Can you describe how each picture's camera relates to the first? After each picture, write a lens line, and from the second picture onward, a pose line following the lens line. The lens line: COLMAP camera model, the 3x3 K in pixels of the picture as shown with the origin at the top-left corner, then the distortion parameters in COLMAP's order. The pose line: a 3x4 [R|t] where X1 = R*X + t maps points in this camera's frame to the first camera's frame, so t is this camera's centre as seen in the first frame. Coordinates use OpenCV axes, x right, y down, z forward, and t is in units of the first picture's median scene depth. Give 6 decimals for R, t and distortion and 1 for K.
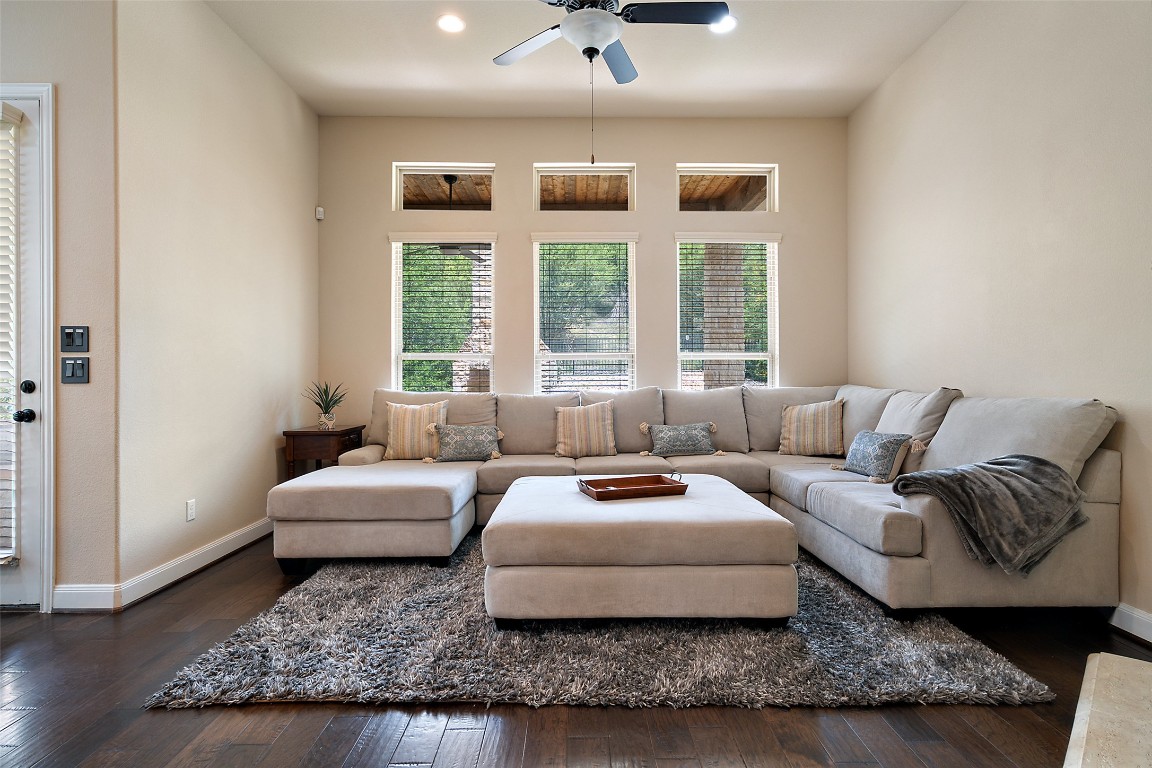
lens RADIAL K [[595.6, 0, 577.4], [0, 595.6, 381.8], [0, 0, 1]] dist [-0.001691, -0.000210]
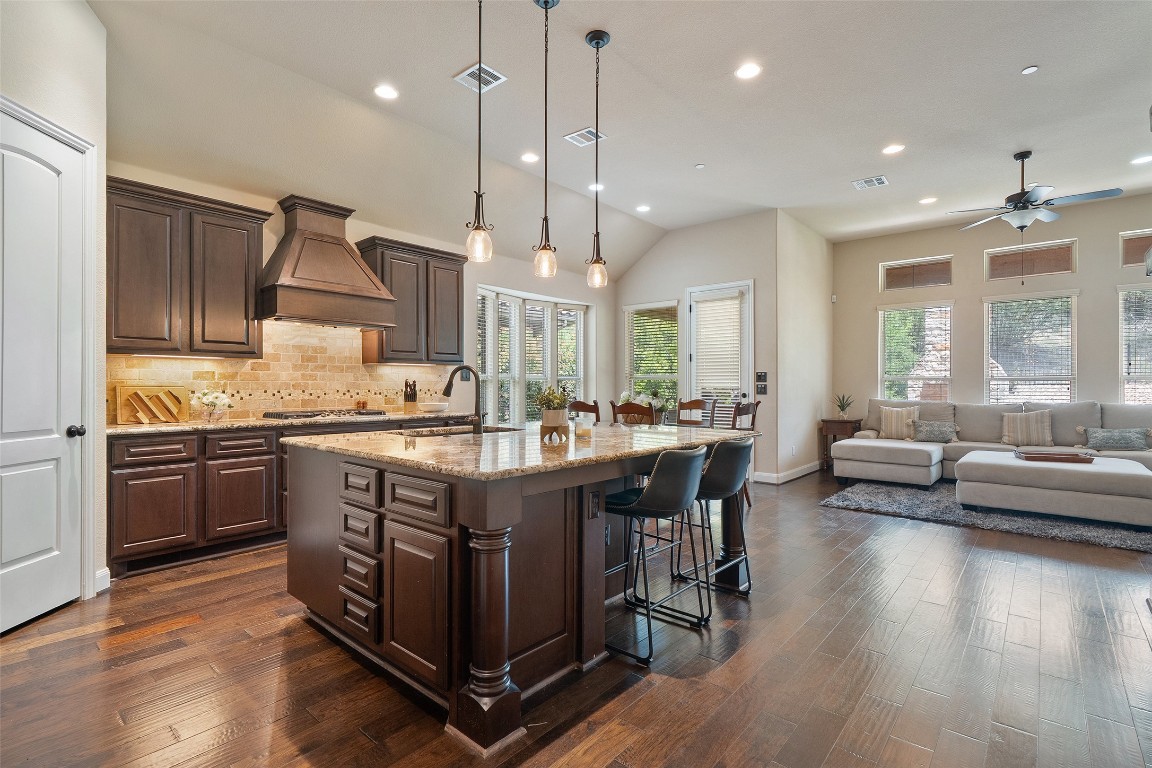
lens RADIAL K [[533.5, 0, 575.8], [0, 533.5, 385.5], [0, 0, 1]] dist [-0.002615, -0.000420]
pose [[0.747365, 0.006121, -0.664386, 0.057210], [-0.009994, 0.999948, -0.002031, -0.014602], [0.664339, 0.008158, 0.747387, -0.802169]]
